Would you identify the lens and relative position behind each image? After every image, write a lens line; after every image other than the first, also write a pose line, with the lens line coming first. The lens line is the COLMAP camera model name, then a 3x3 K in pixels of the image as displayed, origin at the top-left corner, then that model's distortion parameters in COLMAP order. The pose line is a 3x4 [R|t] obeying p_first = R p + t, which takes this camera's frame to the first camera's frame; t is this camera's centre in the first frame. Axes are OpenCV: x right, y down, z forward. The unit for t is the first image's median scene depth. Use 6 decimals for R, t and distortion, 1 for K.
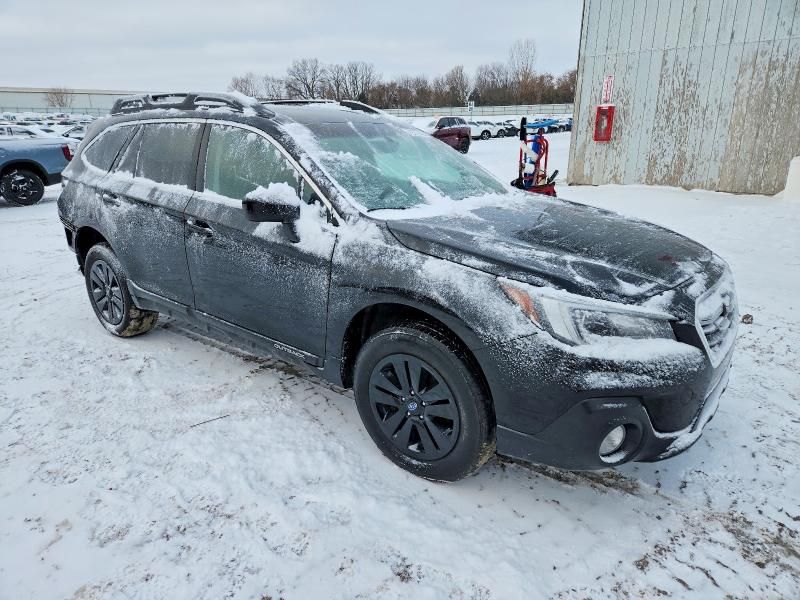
lens RADIAL K [[578.7, 0, 400.0], [0, 578.7, 300.0], [0, 0, 1]] dist [0.036748, -0.007745]
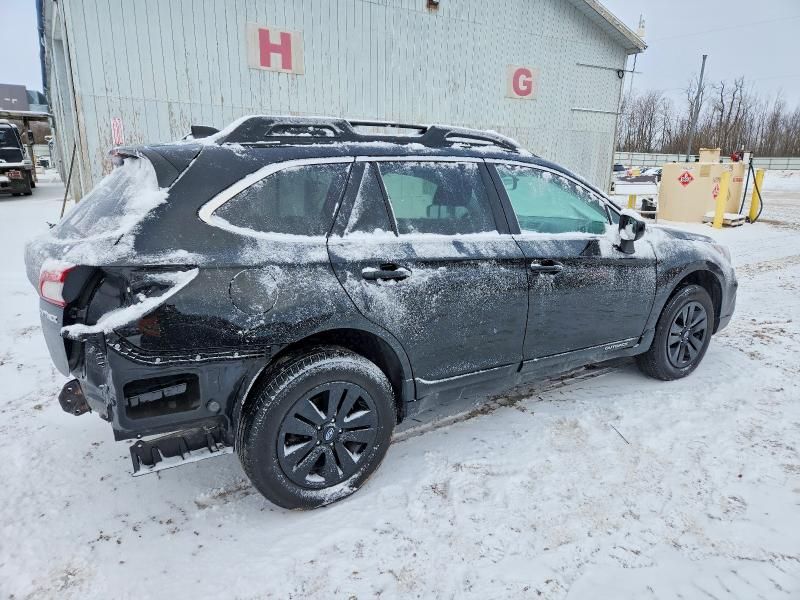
lens RADIAL K [[575.8, 0, 400.0], [0, 575.8, 300.0], [0, 0, 1]] dist [0.087641, 0.000063]
pose [[0.260870, -0.200392, 0.944346, -1.176862], [0.276651, 0.952708, 0.125743, -0.230988], [-0.924884, 0.228451, 0.303972, 0.831180]]
